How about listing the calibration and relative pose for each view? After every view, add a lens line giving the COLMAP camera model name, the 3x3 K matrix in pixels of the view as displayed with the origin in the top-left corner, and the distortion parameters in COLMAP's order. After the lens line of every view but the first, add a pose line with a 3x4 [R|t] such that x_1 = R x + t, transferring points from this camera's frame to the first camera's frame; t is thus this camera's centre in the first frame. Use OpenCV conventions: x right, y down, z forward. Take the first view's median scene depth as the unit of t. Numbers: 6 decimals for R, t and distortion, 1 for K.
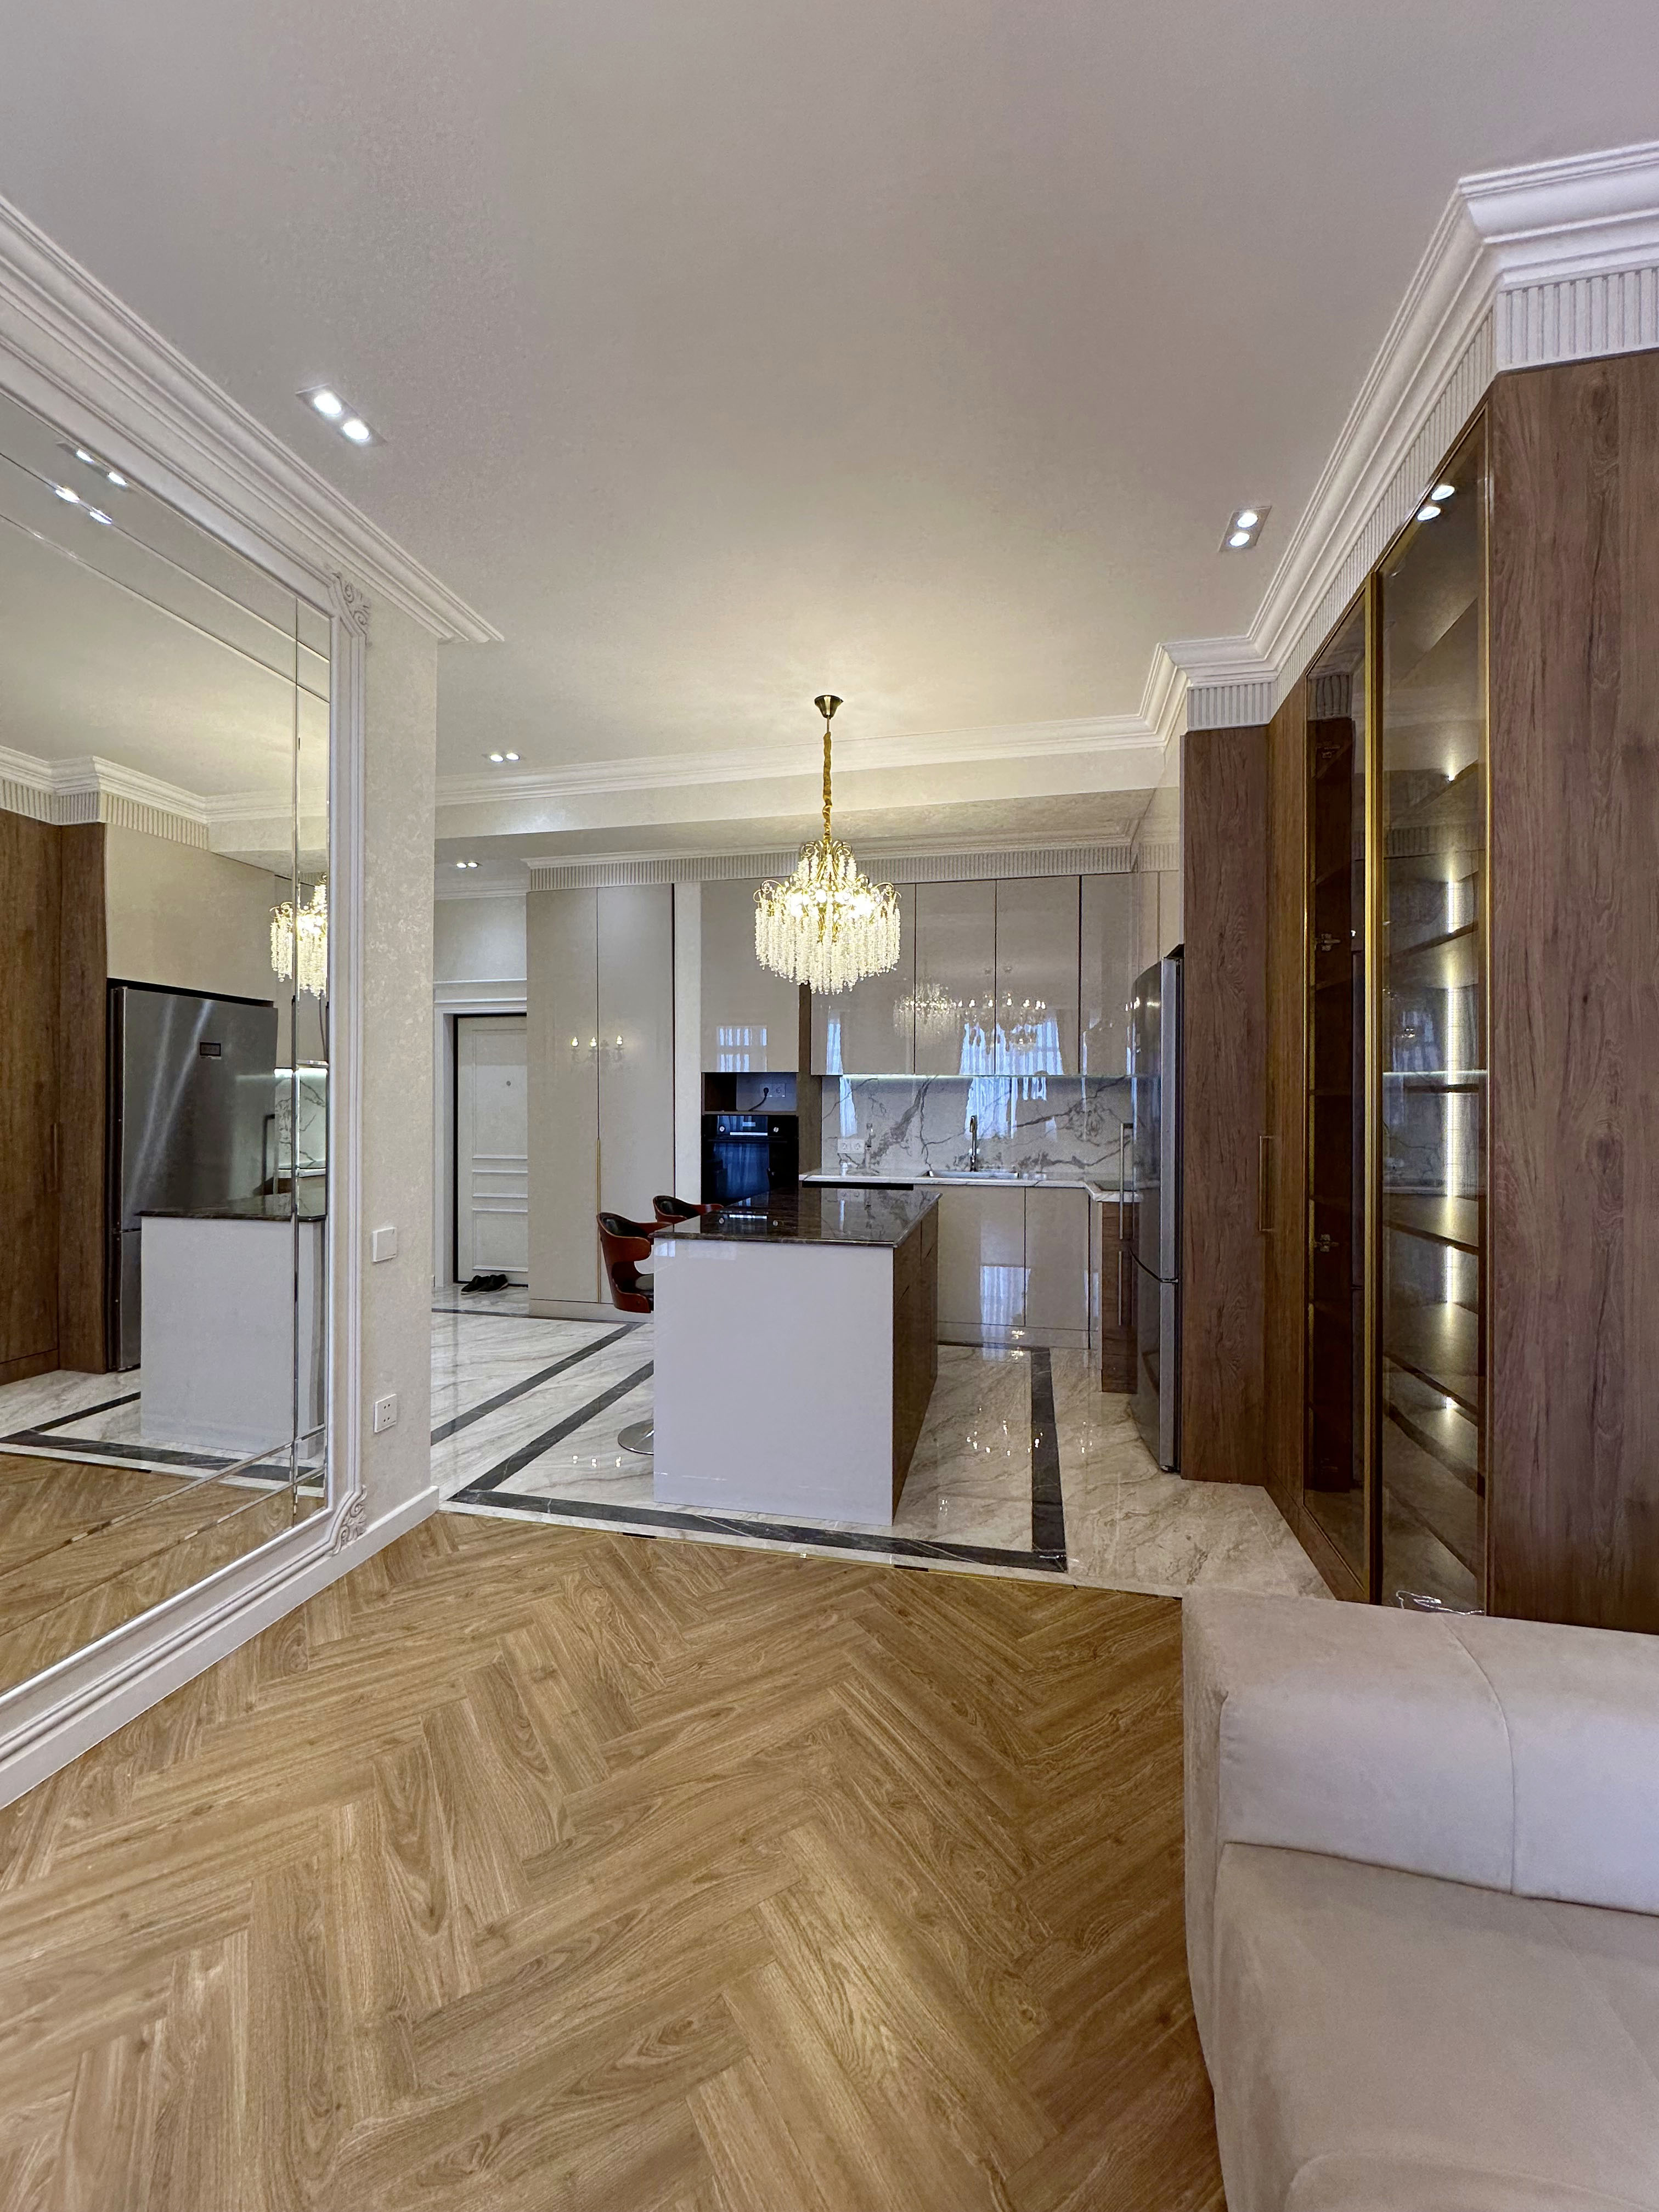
lens RADIAL K [[881.6, 0, 827.4], [0, 881.6, 1105.0], [0, 0, 1]] dist [-0.003082, 0.000097]
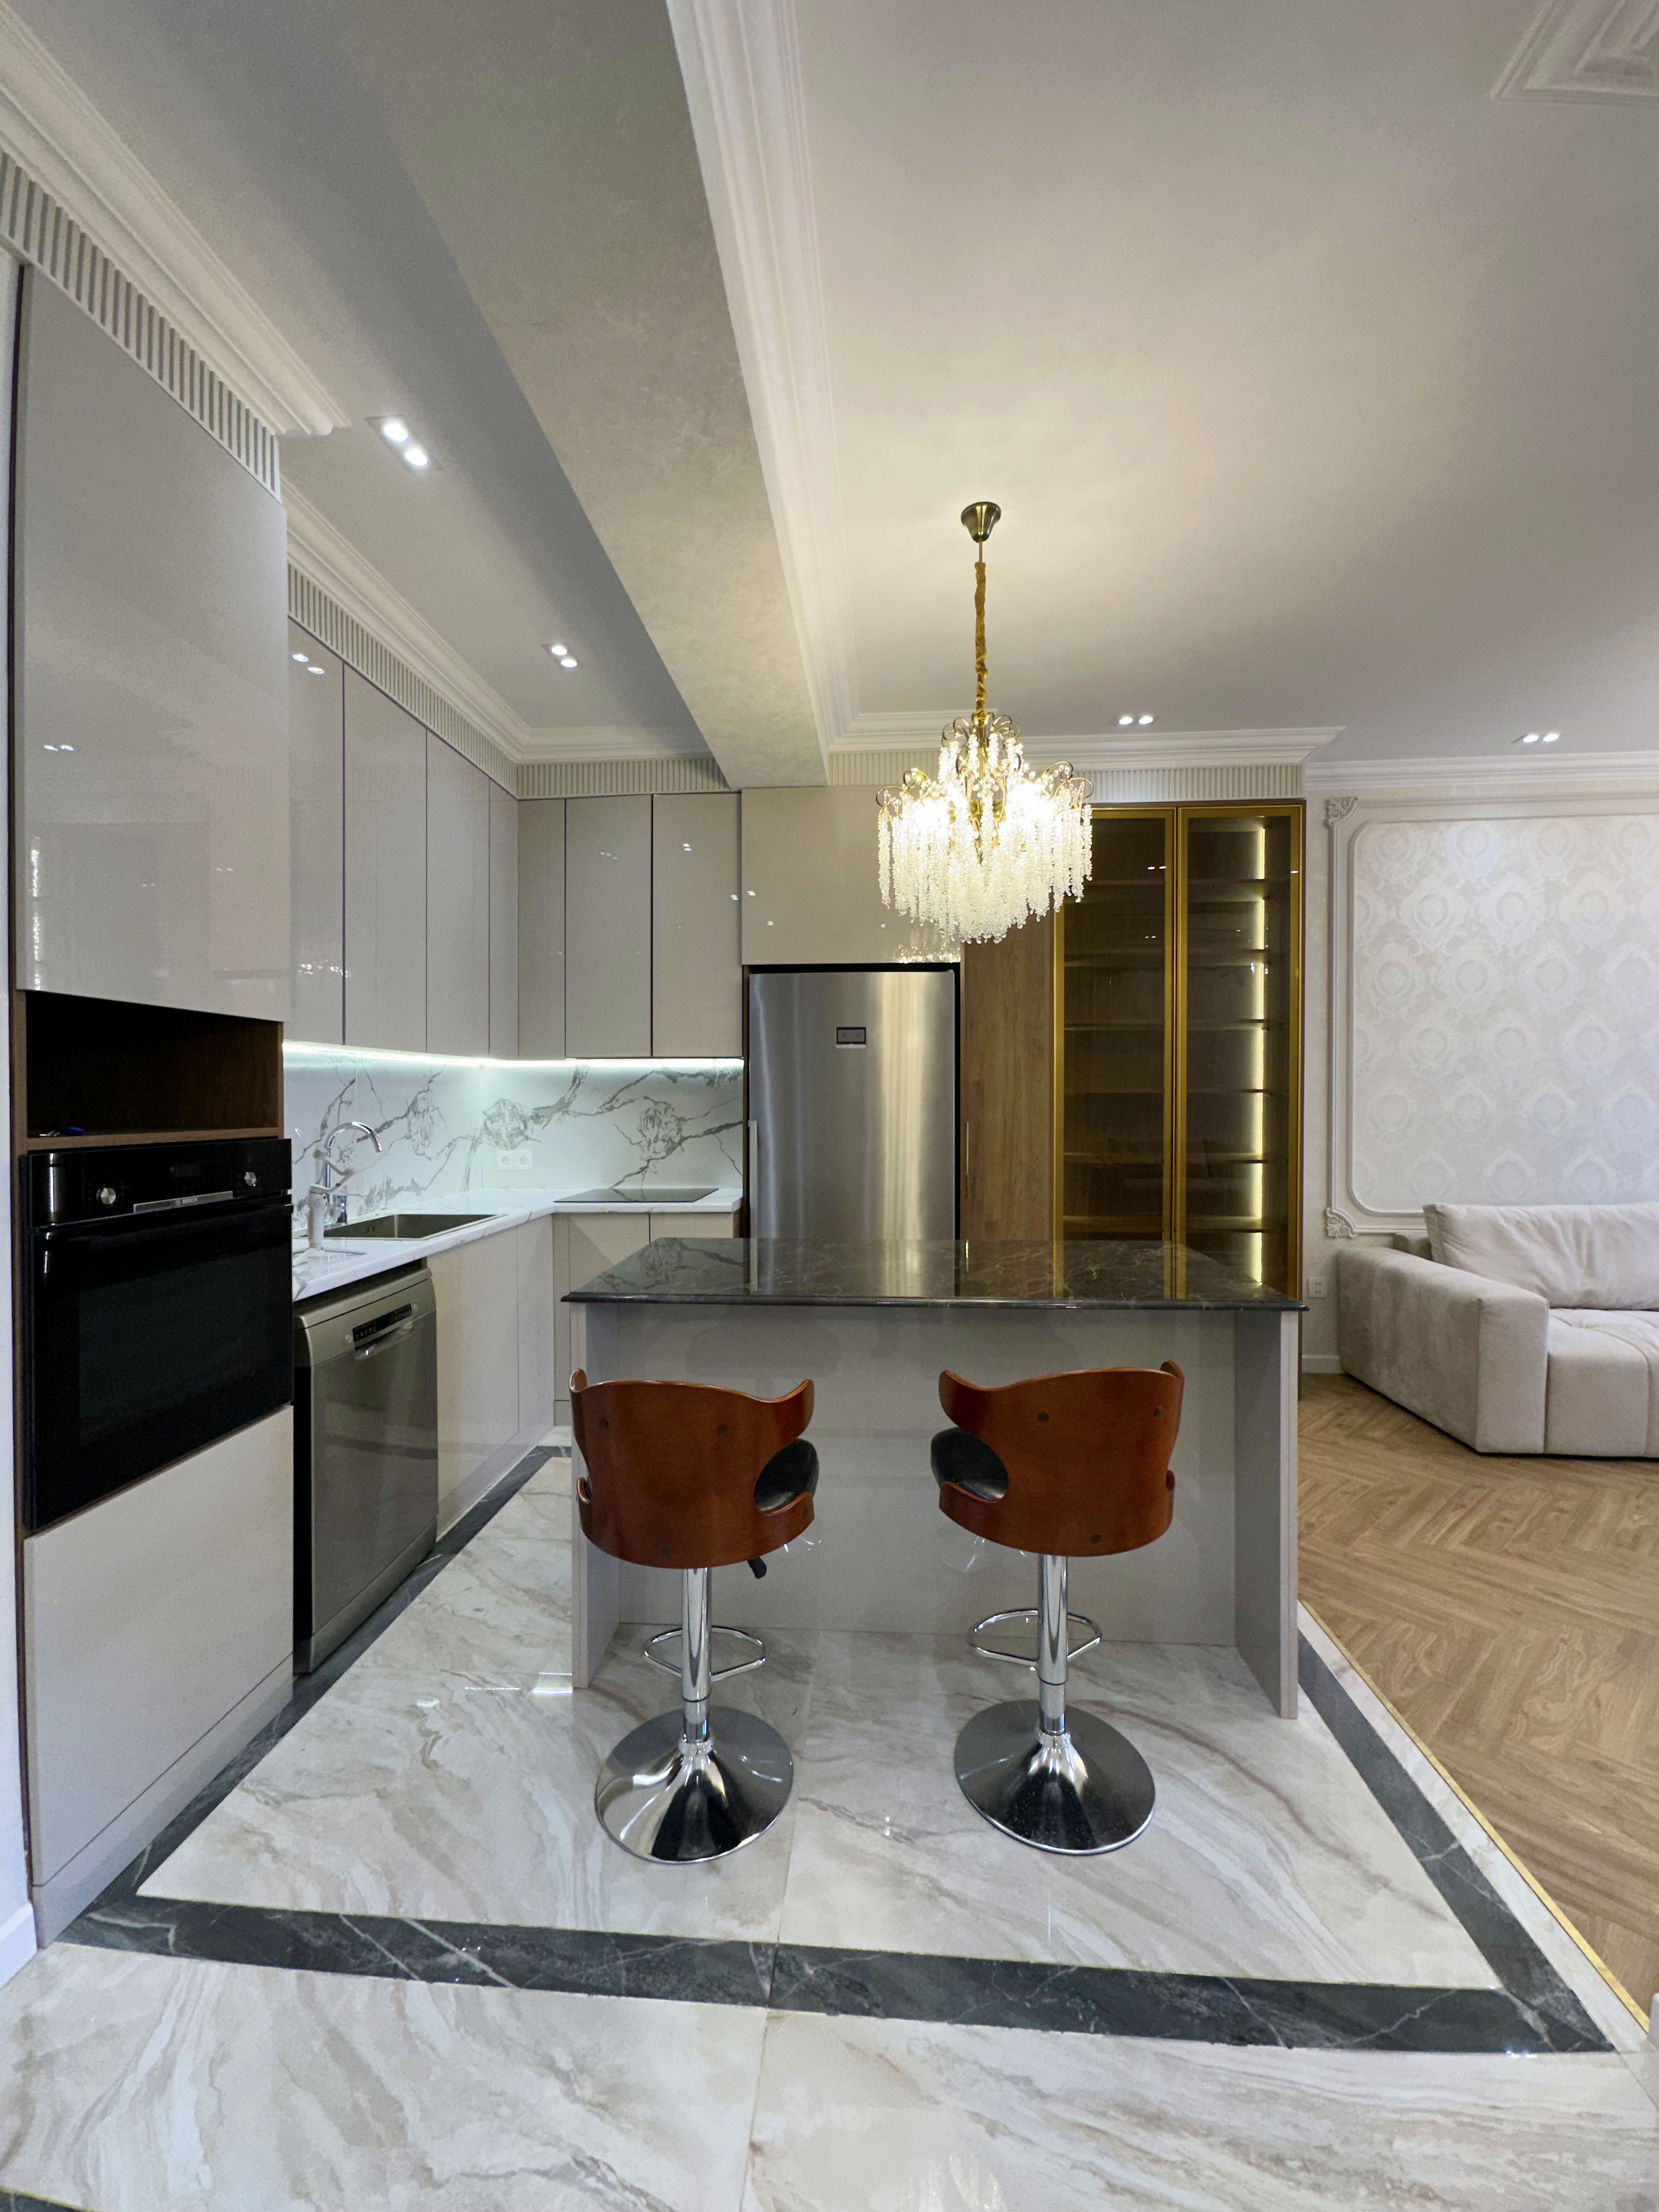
lens RADIAL K [[874.8, 0, 826.1], [0, 874.8, 1104.3], [0, 0, 1]] dist [0.001799, -0.002600]
pose [[-0.146696, -0.012406, 0.989104, -0.661502], [0.003094, 0.999911, 0.013000, -0.008837], [-0.989177, 0.004967, -0.146645, 1.222120]]
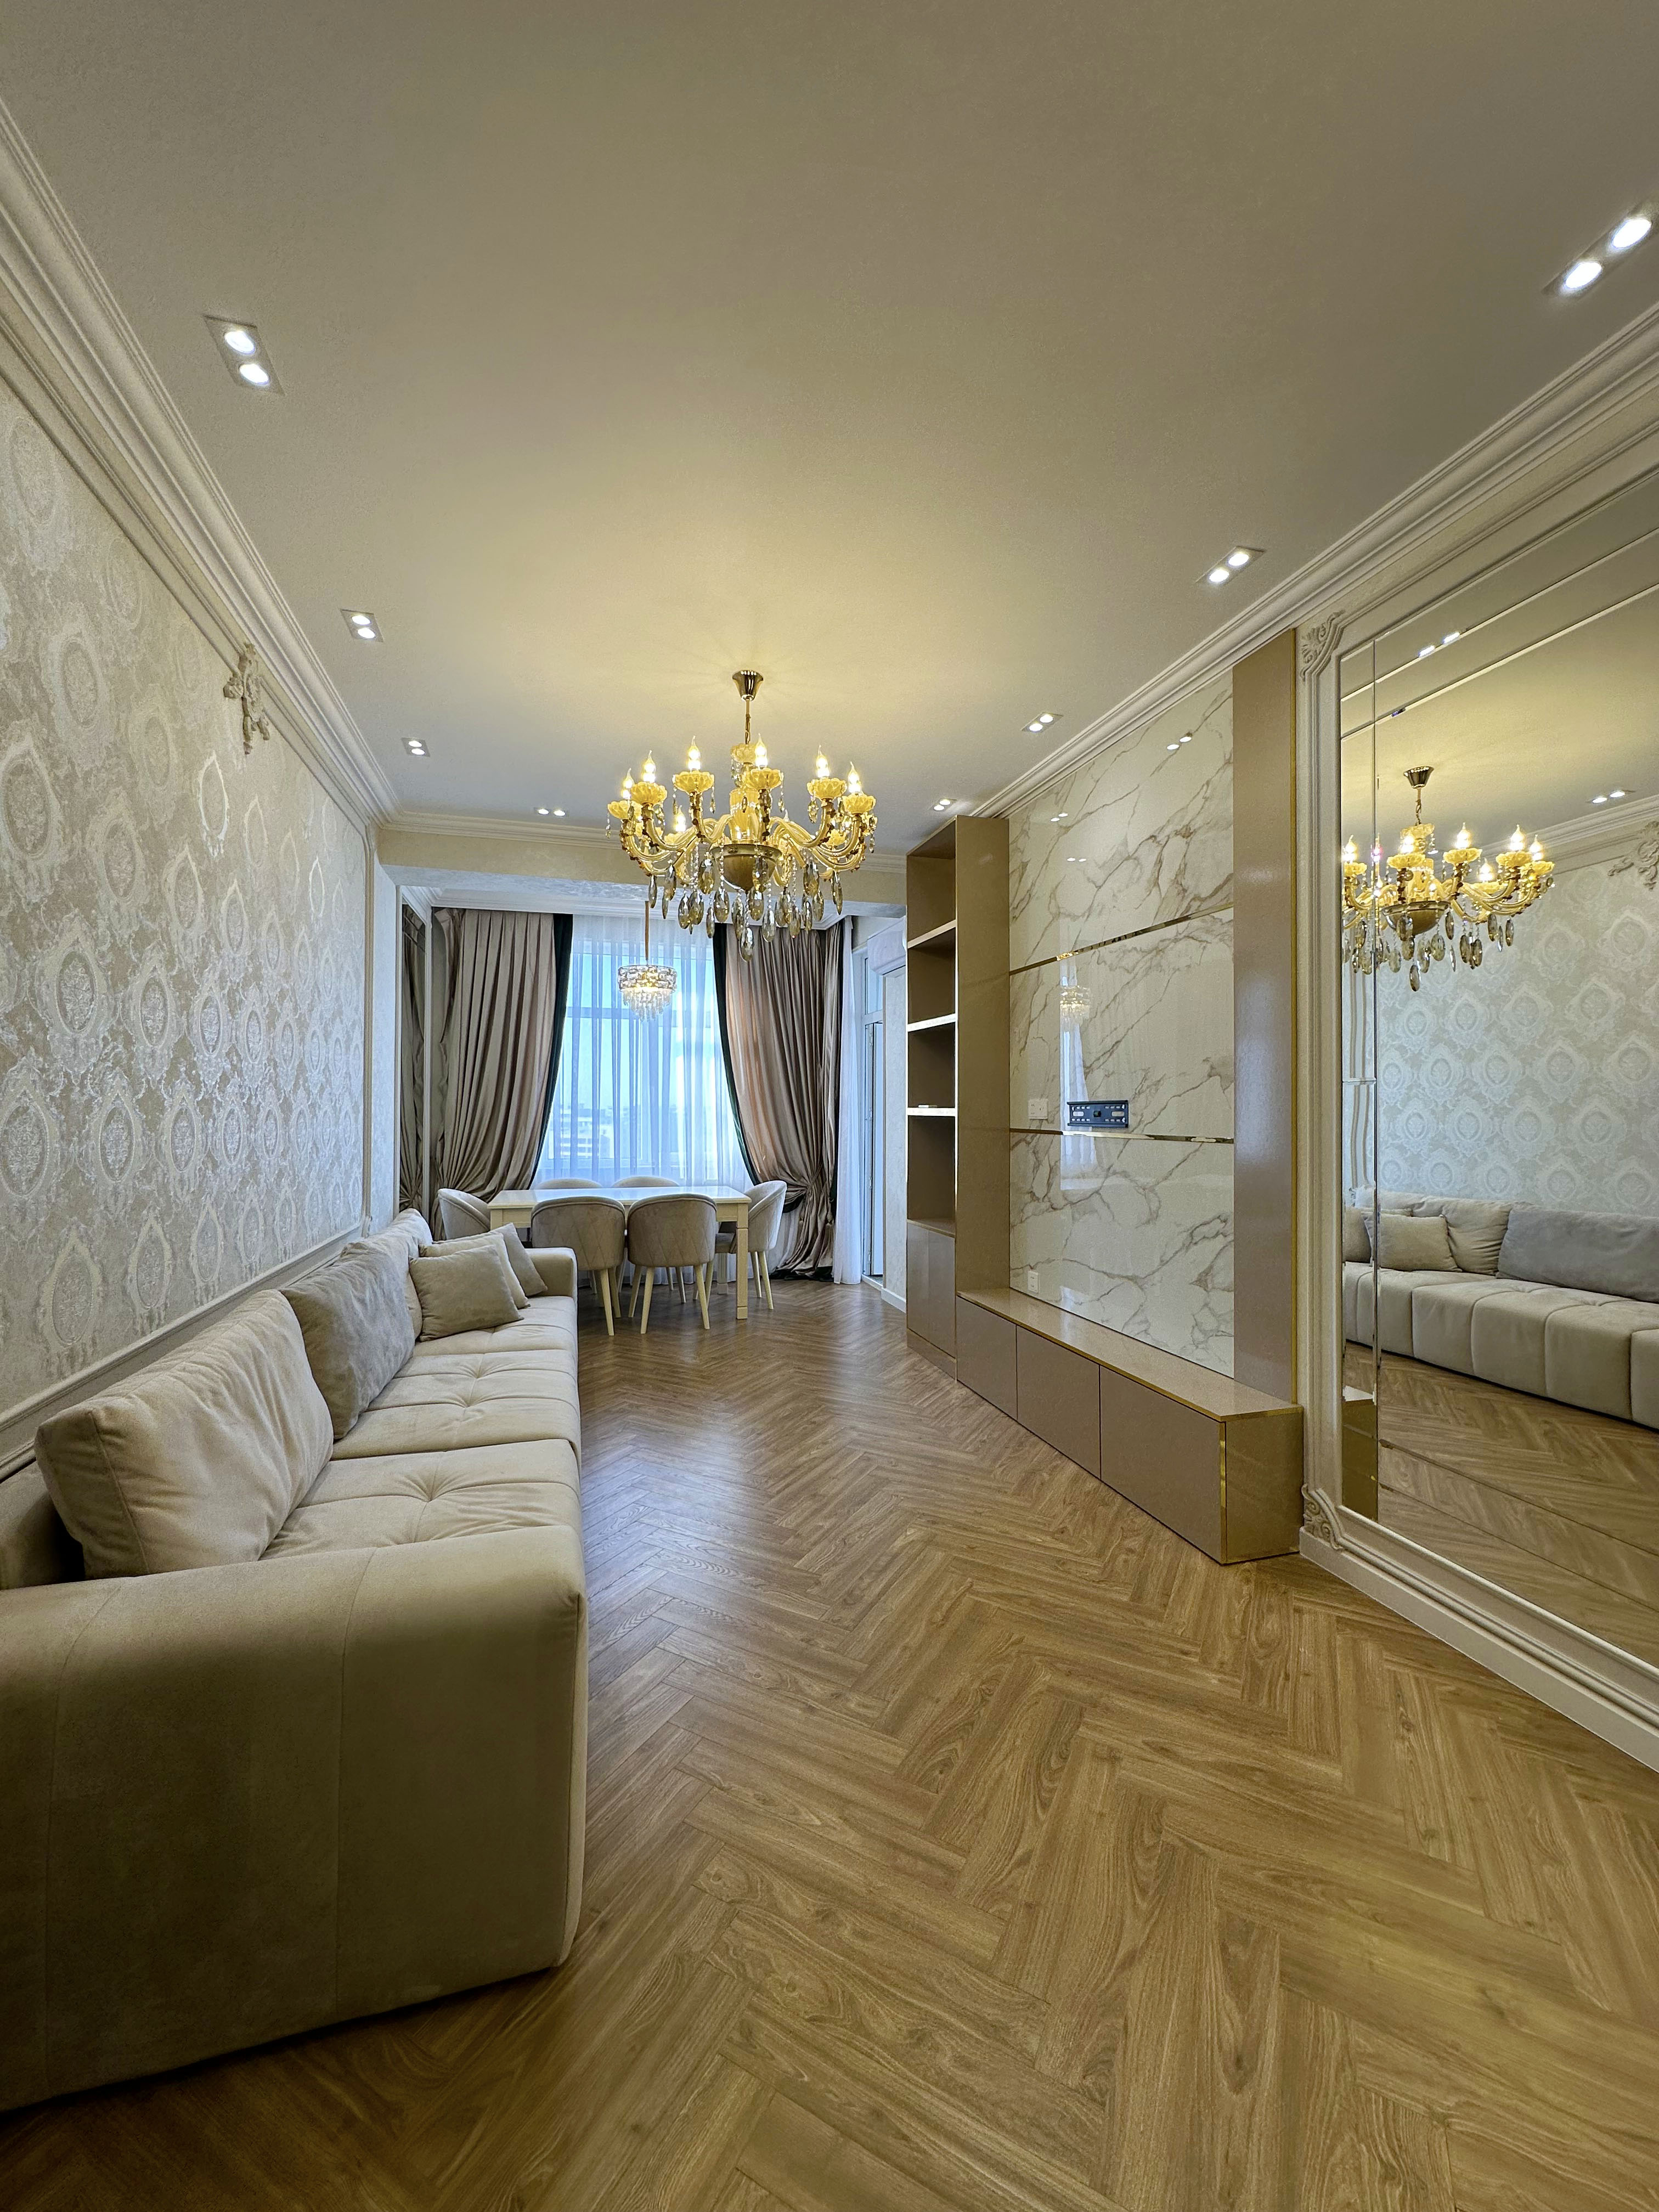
lens RADIAL K [[881.6, 0, 827.4], [0, 881.6, 1105.0], [0, 0, 1]] dist [-0.003082, 0.000097]
pose [[-0.874759, -0.008761, -0.484478, 0.255281], [-0.005096, 0.999948, -0.008881, -0.002507], [0.484531, -0.005300, -0.874758, 0.792974]]
